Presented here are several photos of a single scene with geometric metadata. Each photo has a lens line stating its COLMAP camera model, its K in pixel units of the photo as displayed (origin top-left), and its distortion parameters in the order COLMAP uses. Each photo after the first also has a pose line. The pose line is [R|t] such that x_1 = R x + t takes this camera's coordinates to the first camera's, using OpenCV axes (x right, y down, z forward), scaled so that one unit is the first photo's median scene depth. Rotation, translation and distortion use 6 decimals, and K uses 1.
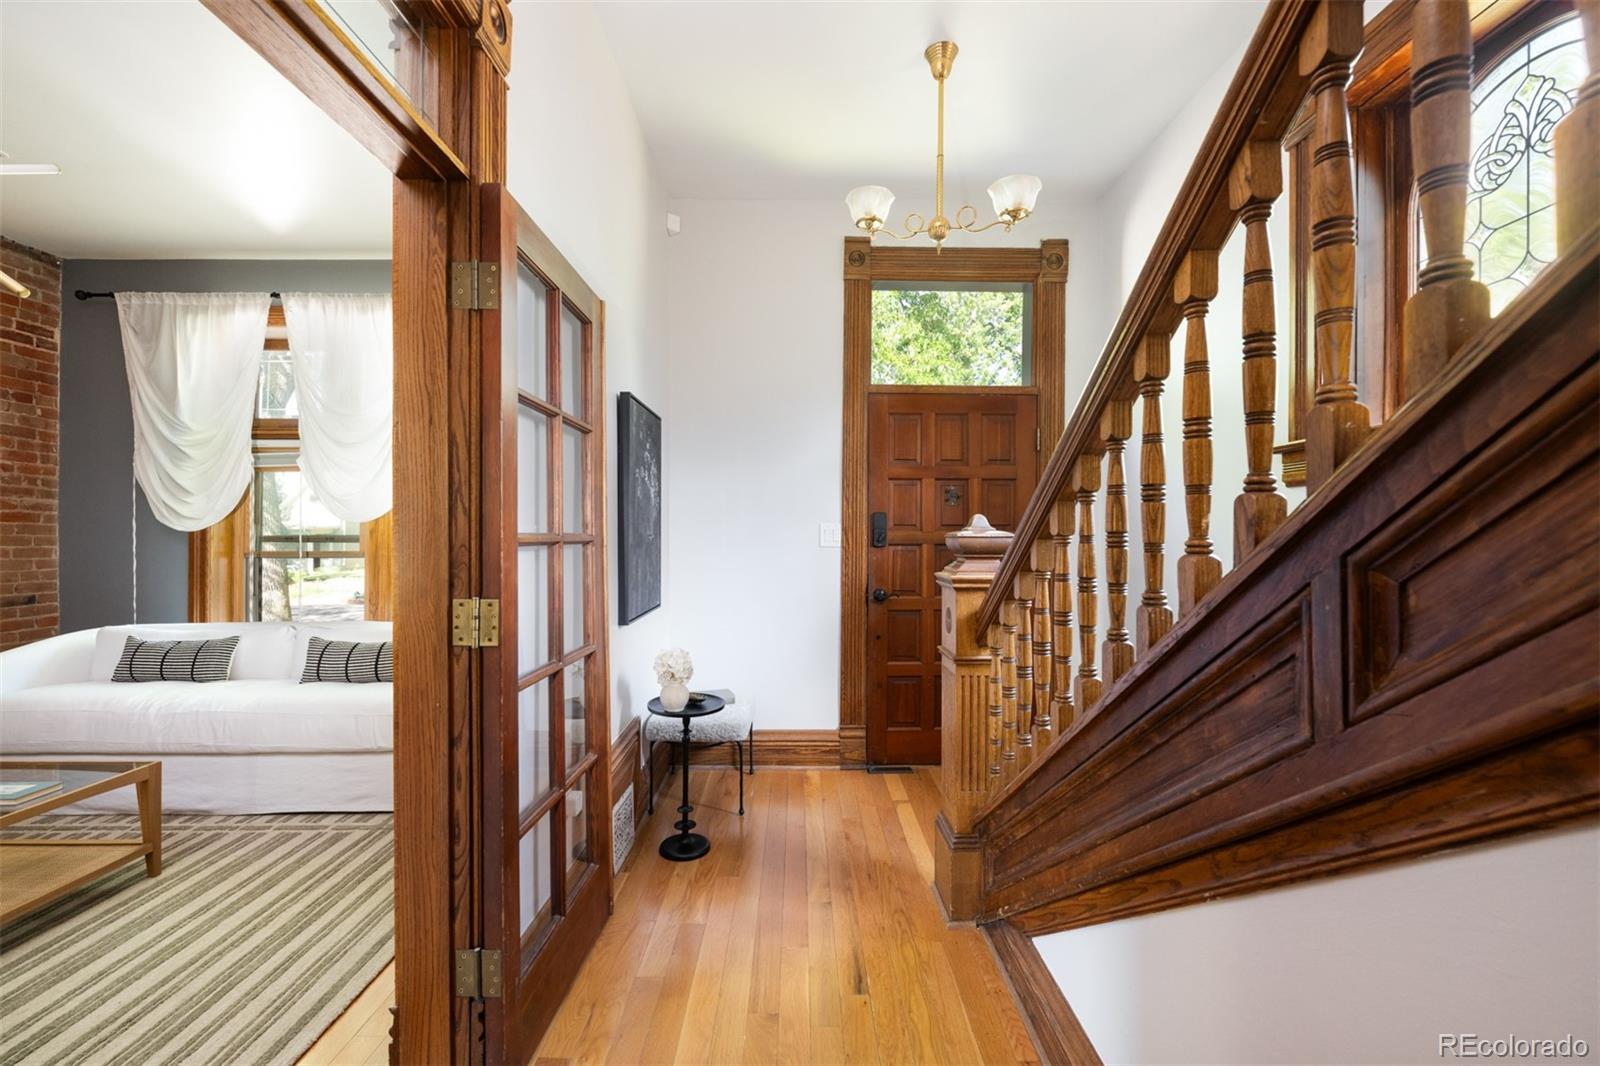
lens RADIAL K [[650.1, 0, 805.2], [0, 650.1, 538.5], [0, 0, 1]] dist [-0.002654, -0.001710]
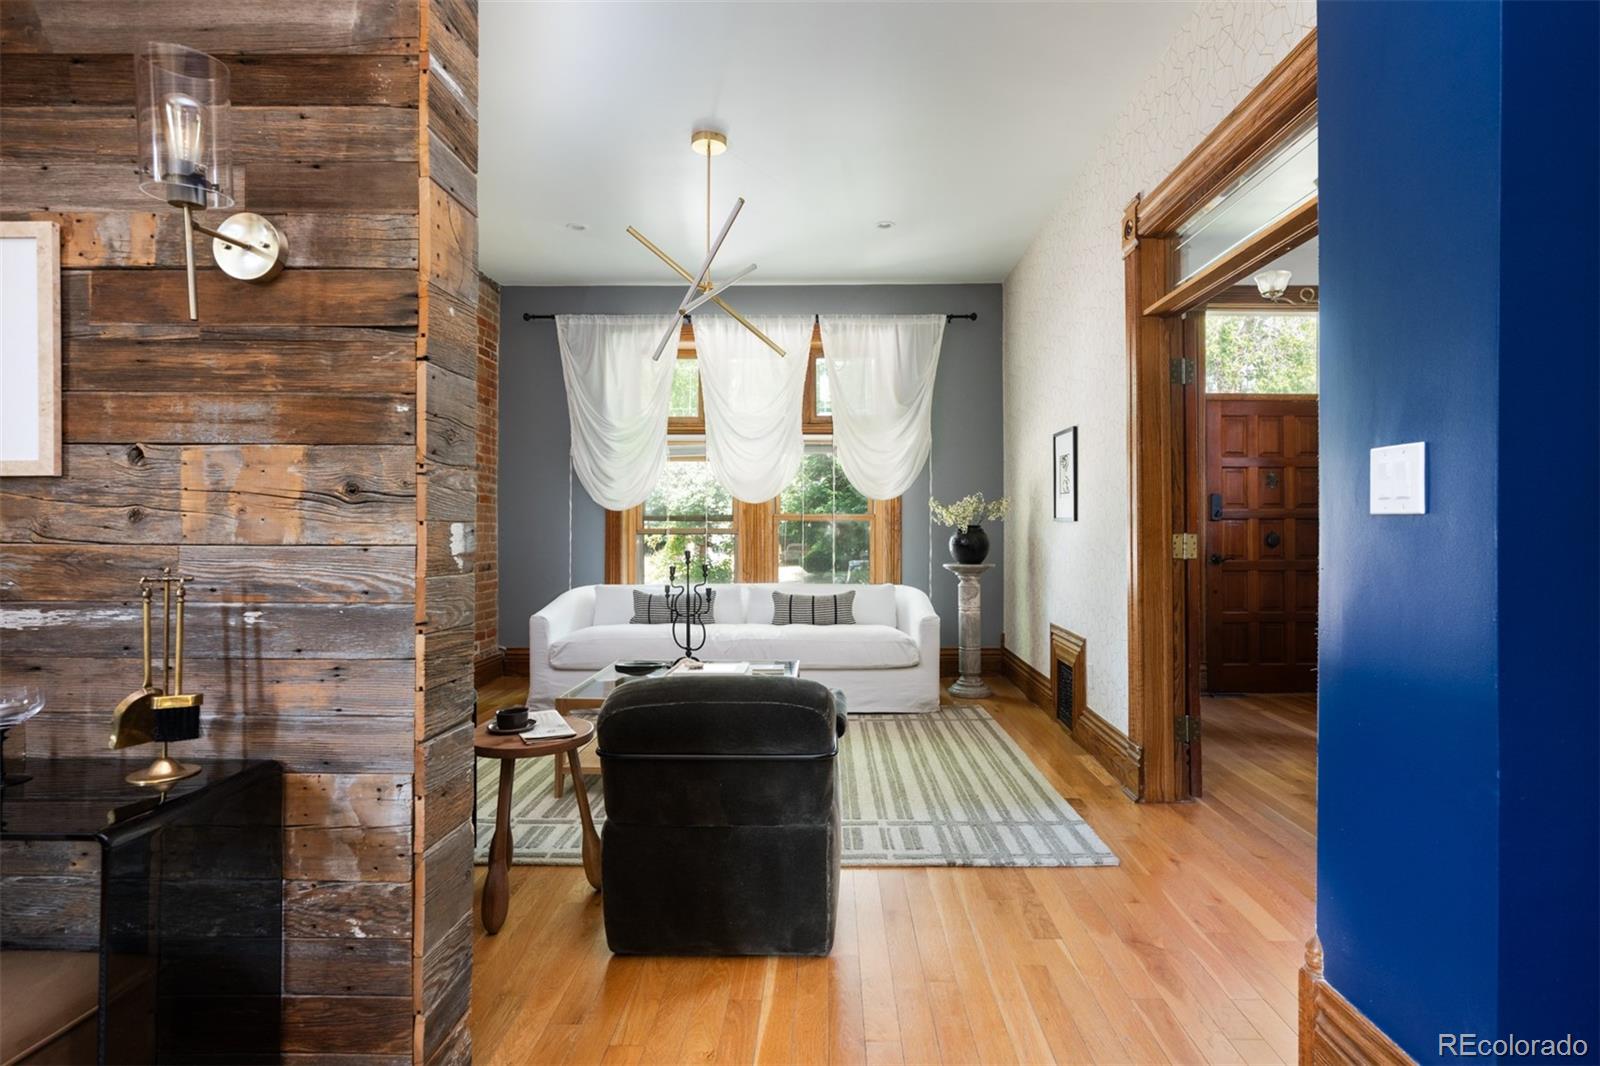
lens RADIAL K [[791.5, 0, 820.7], [0, 791.5, 520.3], [0, 0, 1]] dist [-0.009244, 0.002751]
pose [[0.999699, -0.000122, -0.024546, -0.646995], [-0.000191, 0.999918, -0.012767, 0.032998], [0.024545, 0.012767, 0.999617, -0.585651]]
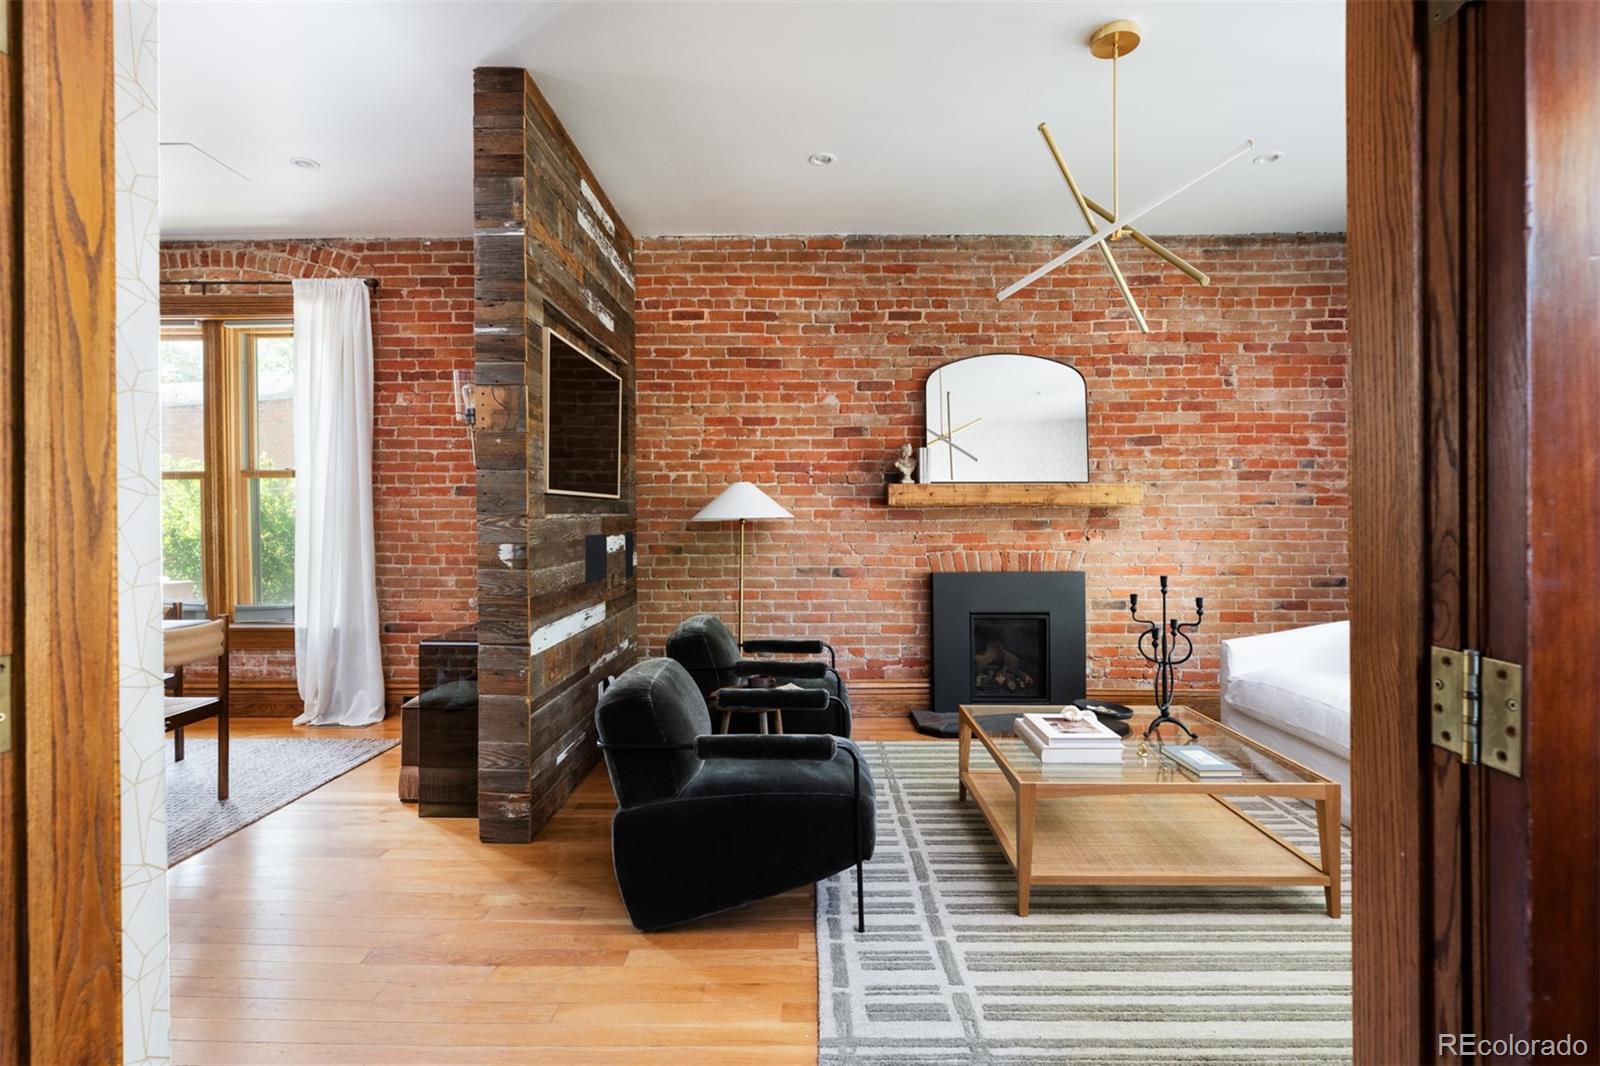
lens RADIAL K [[758.7, 0, 797.0], [0, 758.7, 522.4], [0, 0, 1]] dist [-0.004772, 0.000113]
pose [[-0.032928, 0.001053, -0.999457, 0.009715], [-0.001105, 0.999999, 0.001090, 0.001283], [0.999457, 0.001141, -0.032927, 0.231296]]
